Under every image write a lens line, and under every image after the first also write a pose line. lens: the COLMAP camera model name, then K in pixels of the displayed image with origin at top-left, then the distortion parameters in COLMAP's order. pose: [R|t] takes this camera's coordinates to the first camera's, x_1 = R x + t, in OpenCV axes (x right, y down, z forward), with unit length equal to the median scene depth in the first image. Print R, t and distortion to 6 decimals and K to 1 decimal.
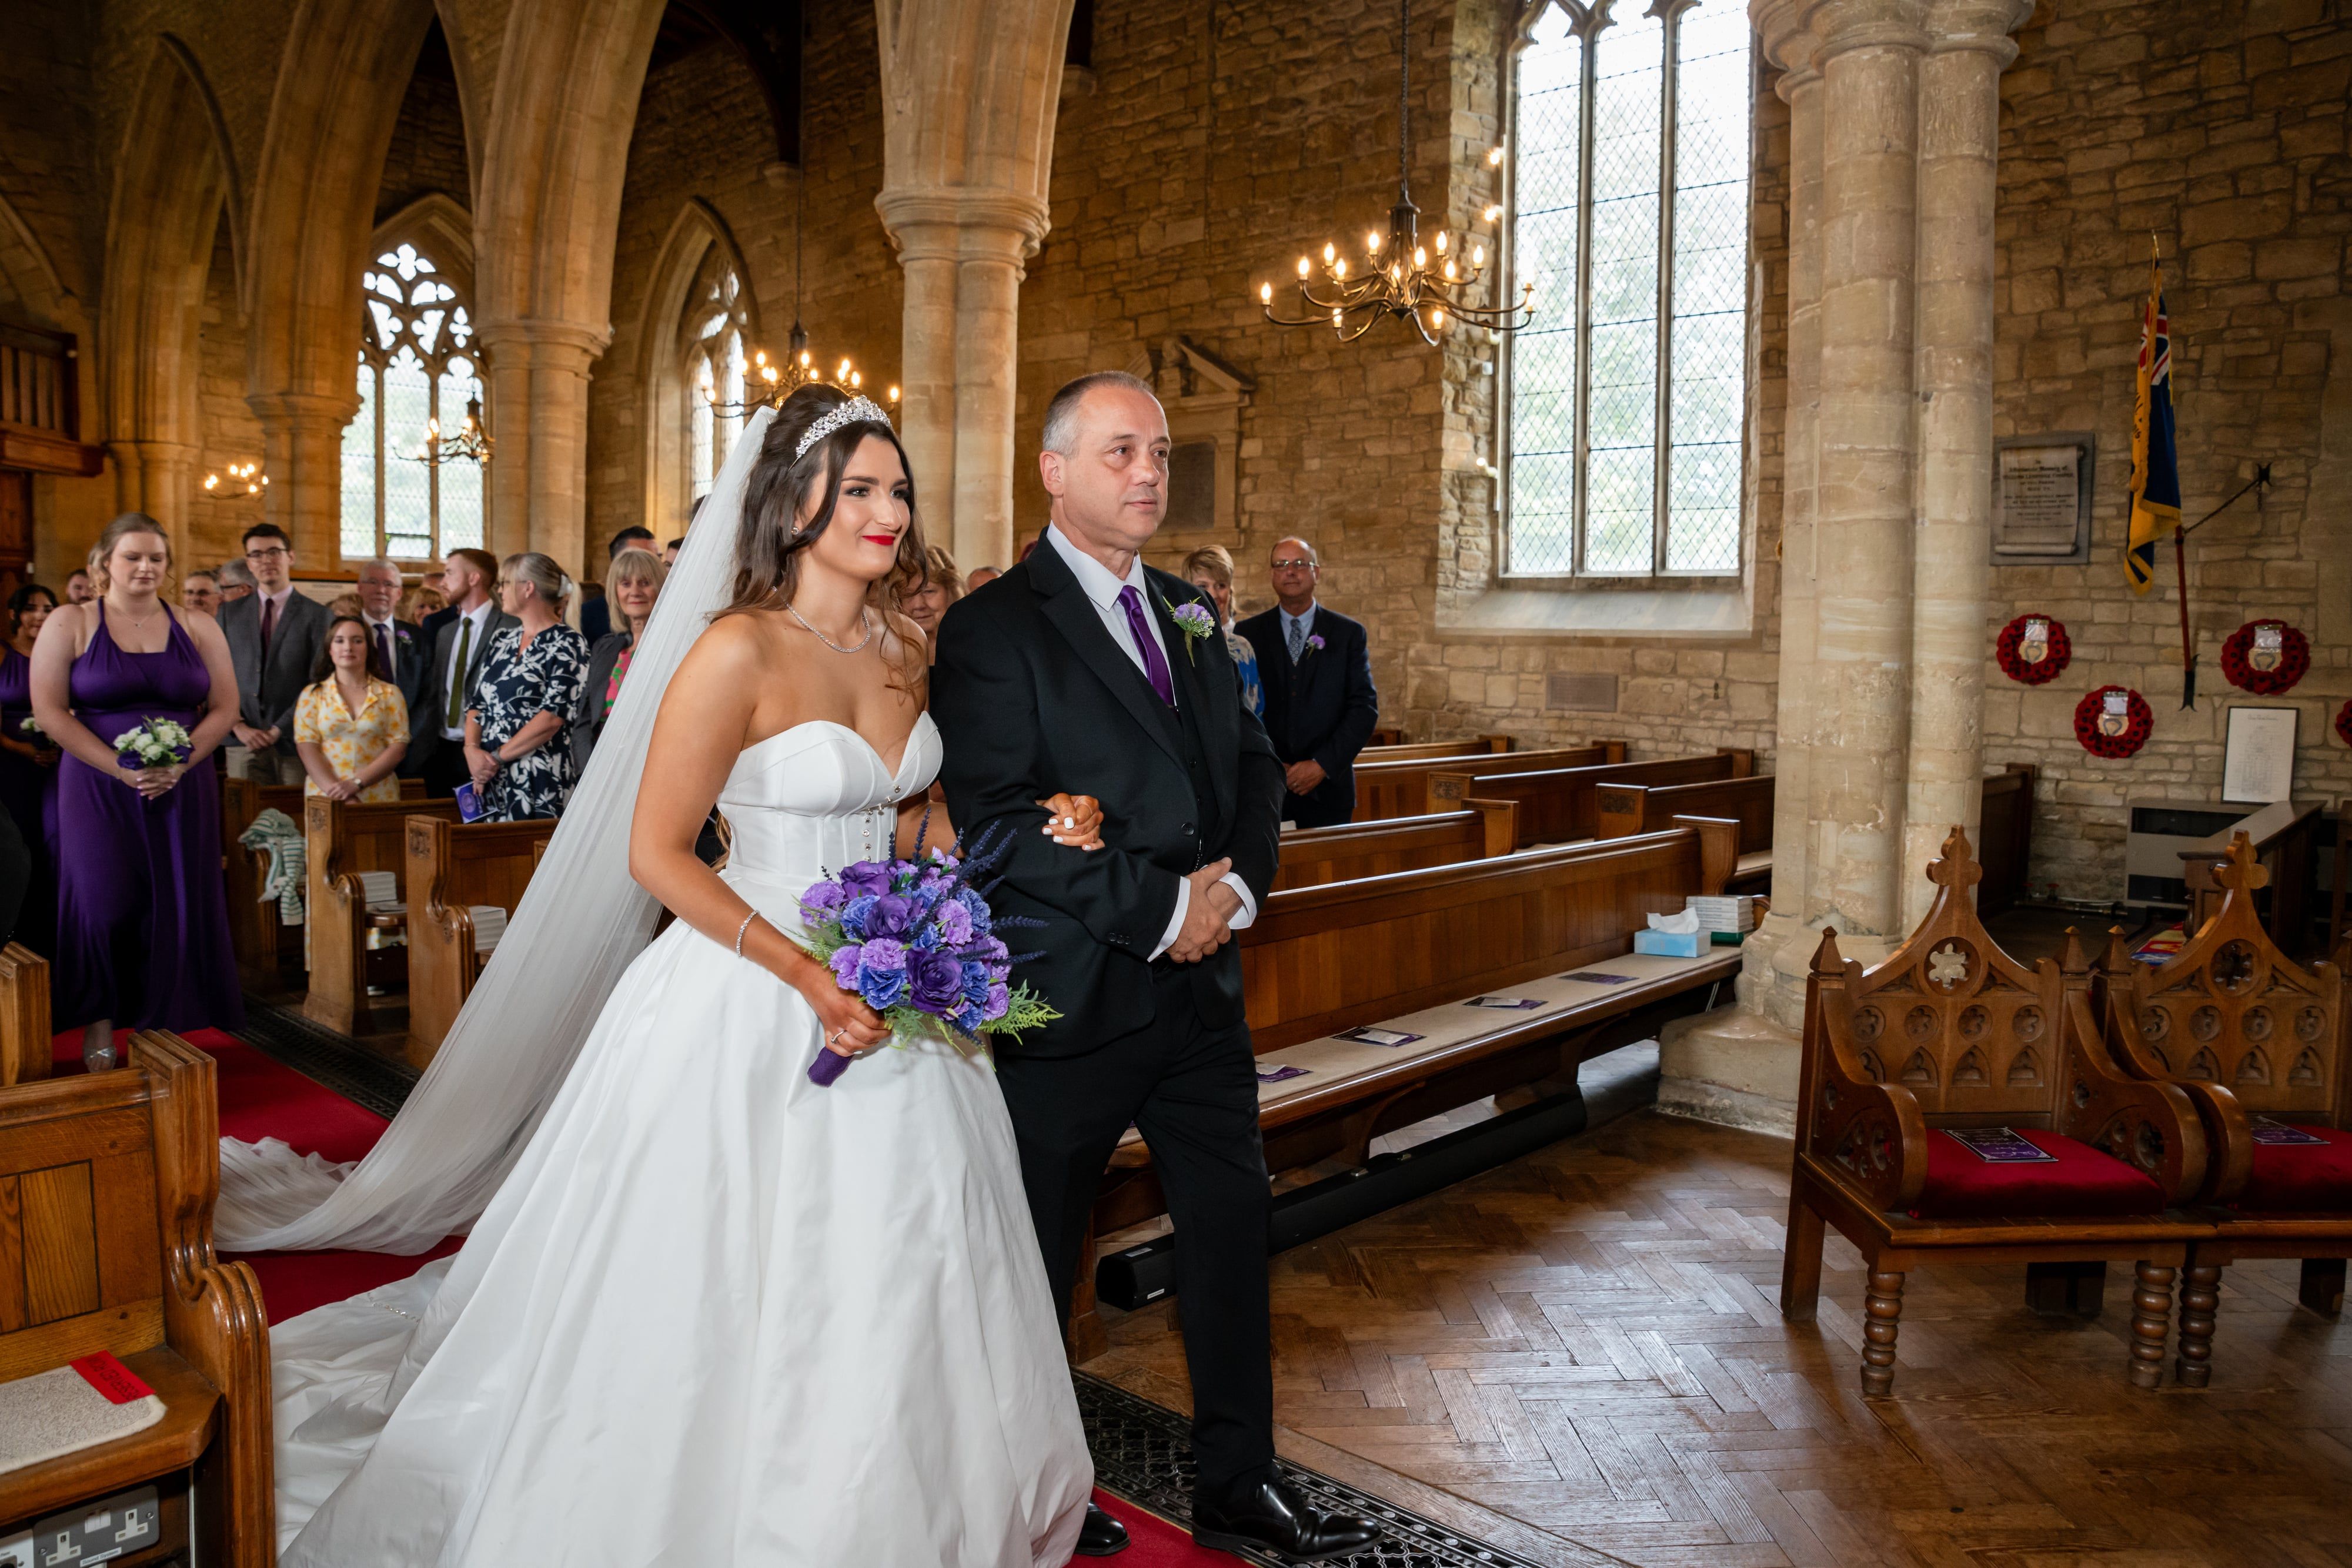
lens RADIAL K [[1632.0, 0, 1183.0], [0, 1632.0, 759.0], [0, 0, 1]] dist [-0.131134, 0.090723]
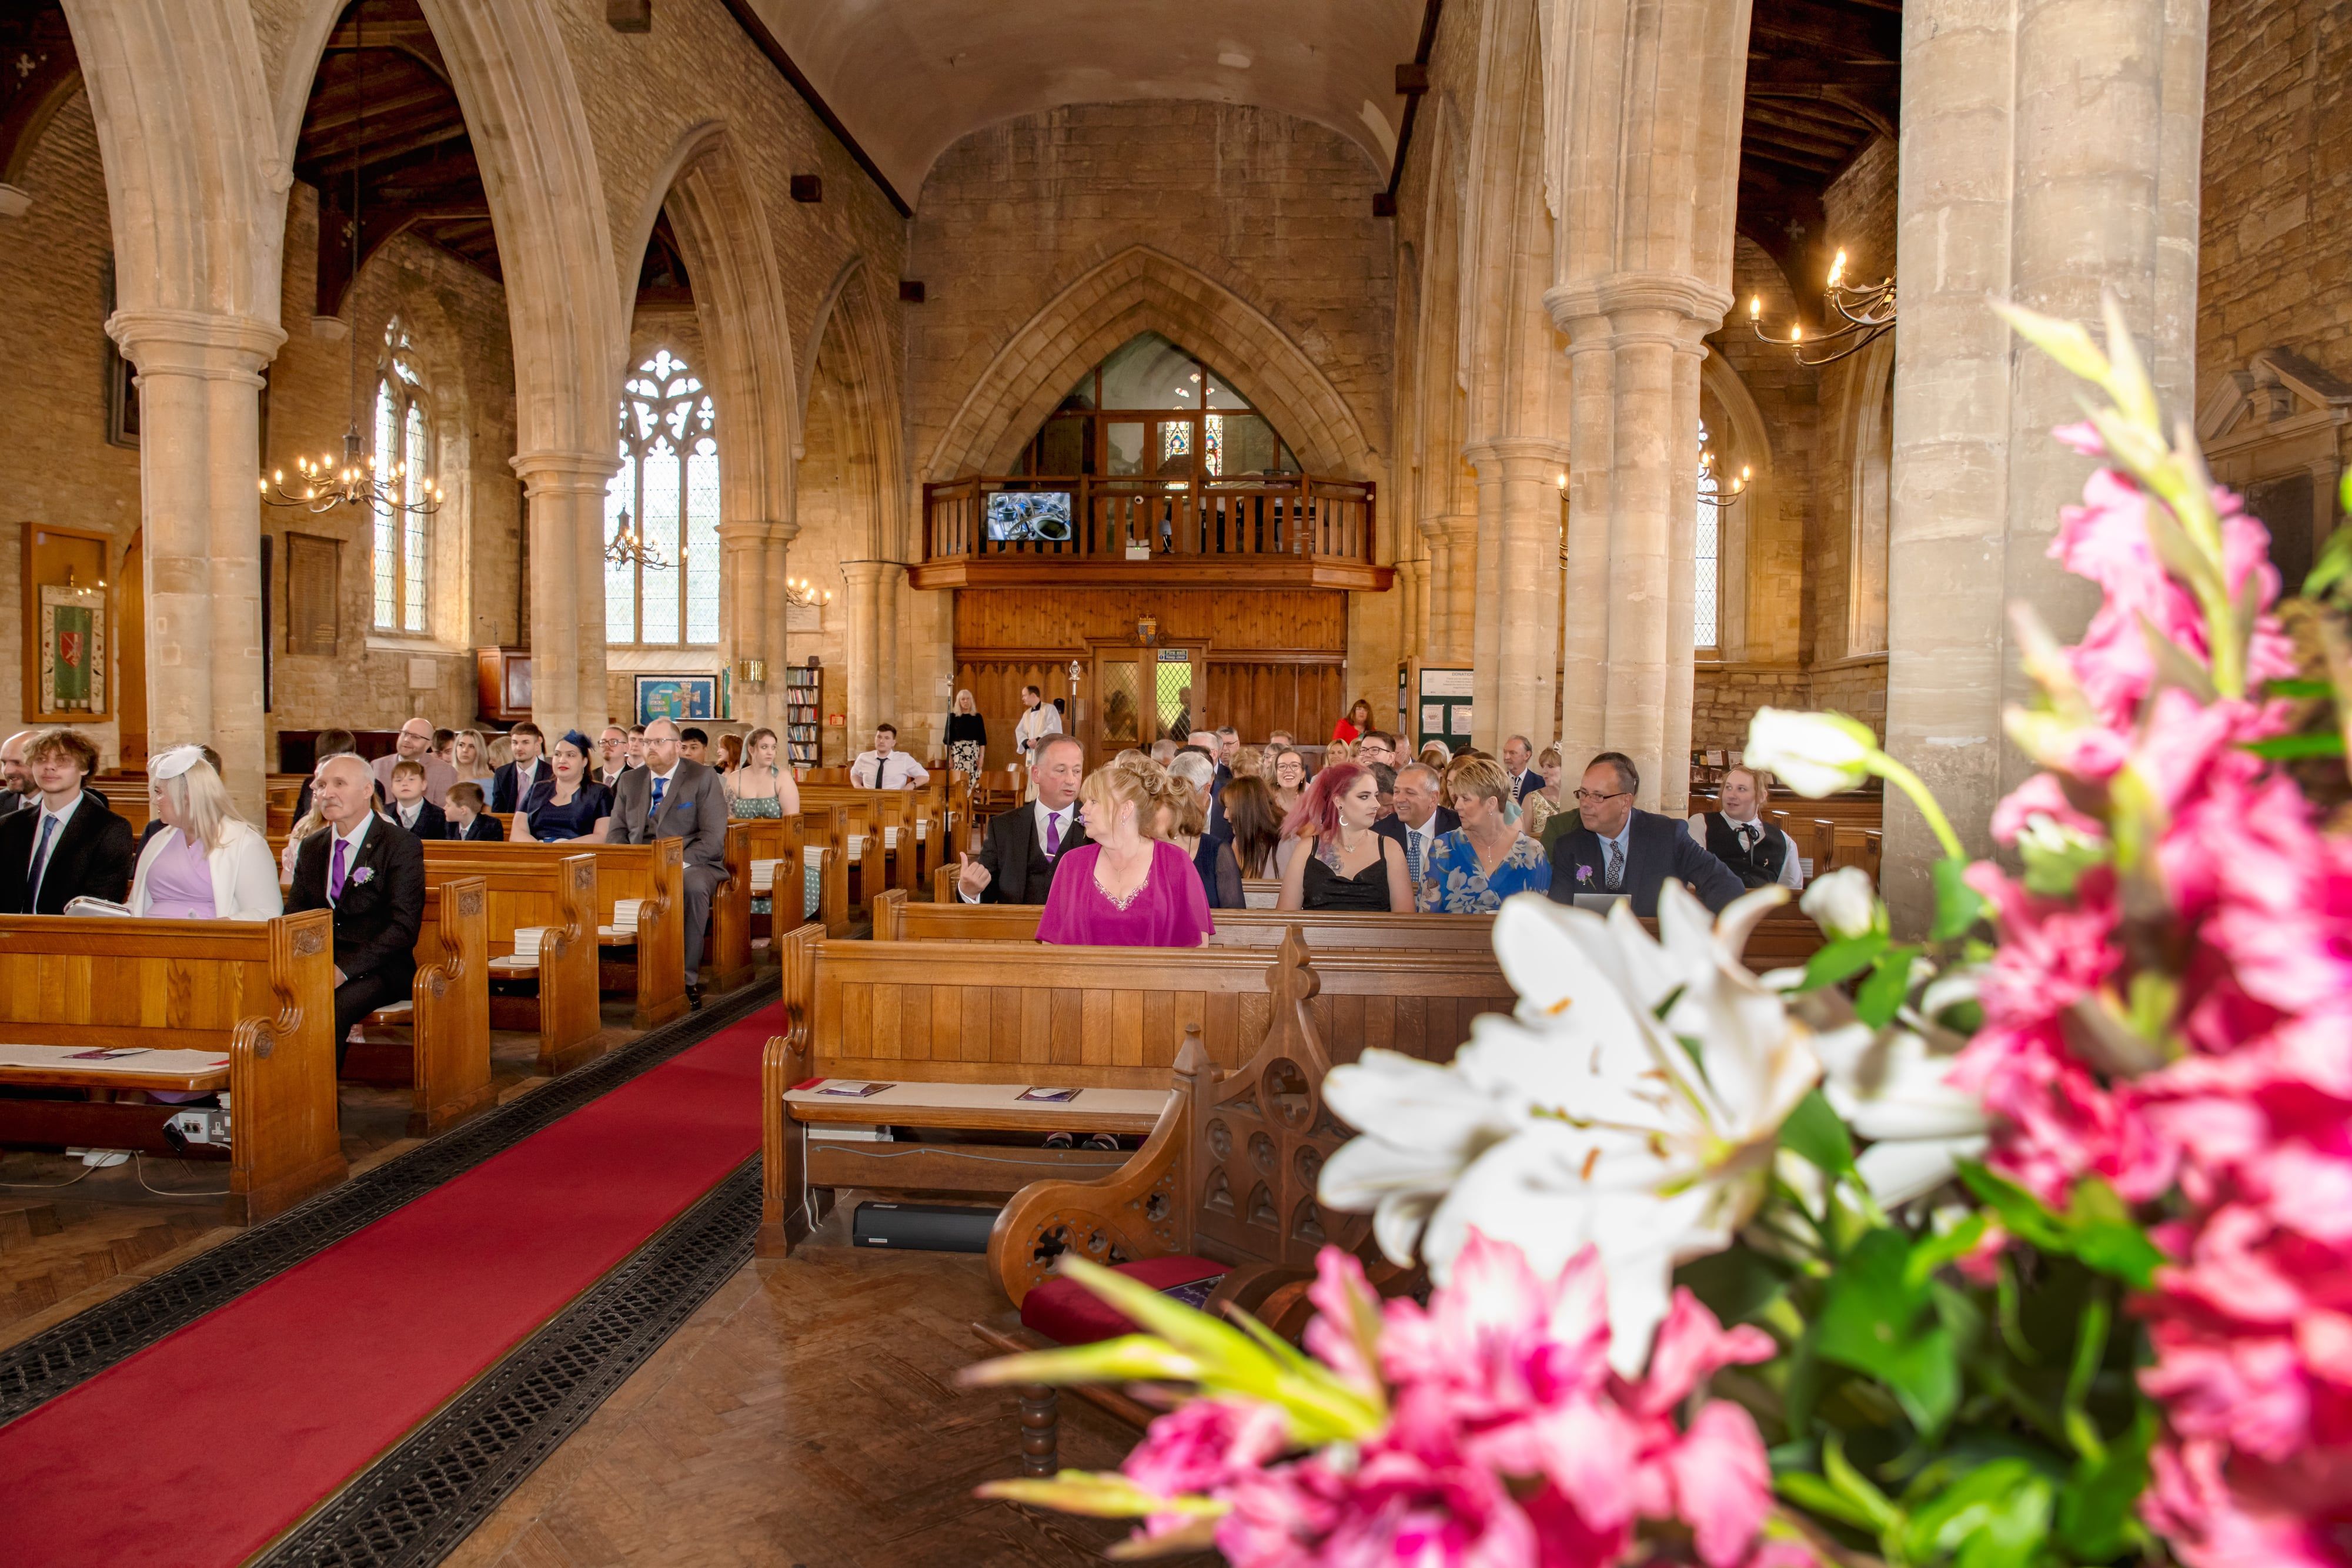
lens RADIAL K [[1599.5, 0, 1187.3], [0, 1599.5, 758.2], [0, 0, 1]] dist [-0.132544, 0.094230]
pose [[0.609974, 0.014713, -0.792285, 0.403409], [-0.055774, 0.998145, -0.024404, -0.007862], [0.790456, 0.059075, 0.609663, 0.157073]]
